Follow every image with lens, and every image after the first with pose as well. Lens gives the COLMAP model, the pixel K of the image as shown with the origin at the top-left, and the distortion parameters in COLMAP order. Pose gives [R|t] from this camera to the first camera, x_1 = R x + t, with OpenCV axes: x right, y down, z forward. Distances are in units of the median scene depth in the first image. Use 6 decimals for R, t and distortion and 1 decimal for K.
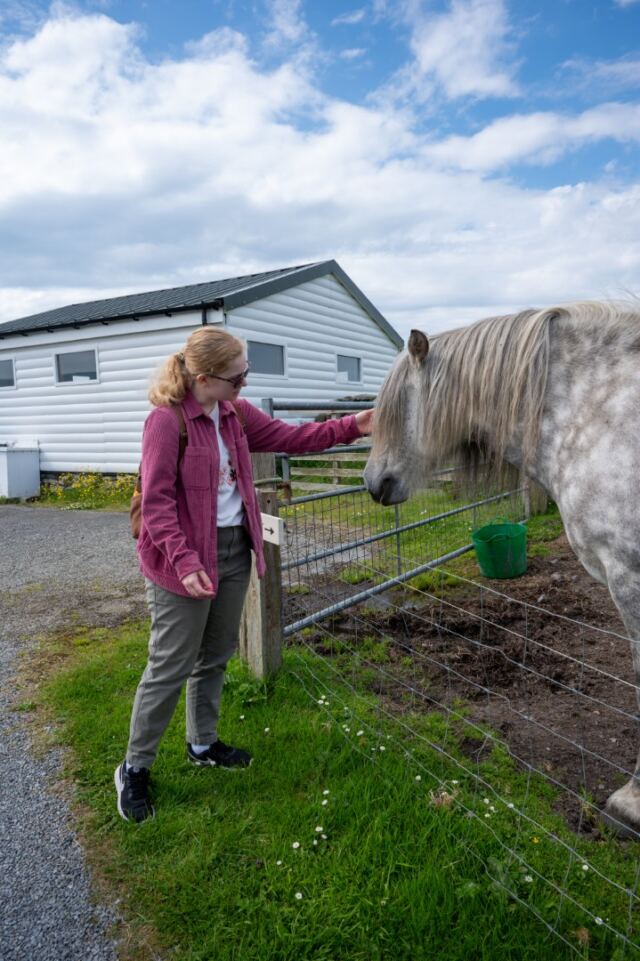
lens RADIAL K [[628.3, 0, 320.0], [0, 628.3, 480.5], [0, 0, 1]] dist [-0.001450, -0.001392]
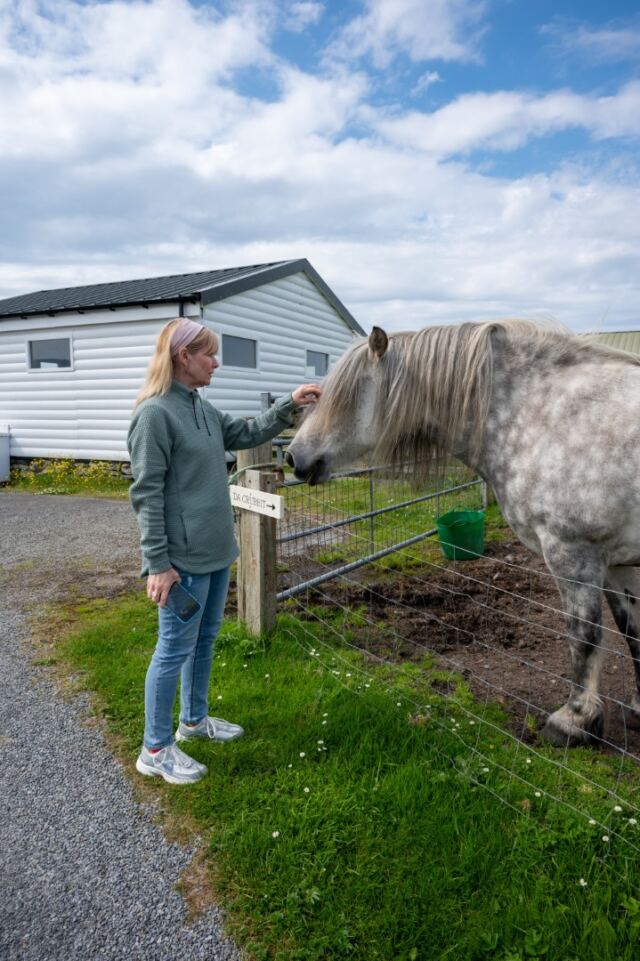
lens RADIAL K [[628.3, 0, 320.0], [0, 628.3, 480.5], [0, 0, 1]] dist [-0.001450, -0.001392]
pose [[0.997663, 0.018659, 0.065733, -0.047757], [-0.019362, 0.999762, 0.010078, 0.012252], [-0.065529, -0.011327, 0.997786, -0.119630]]
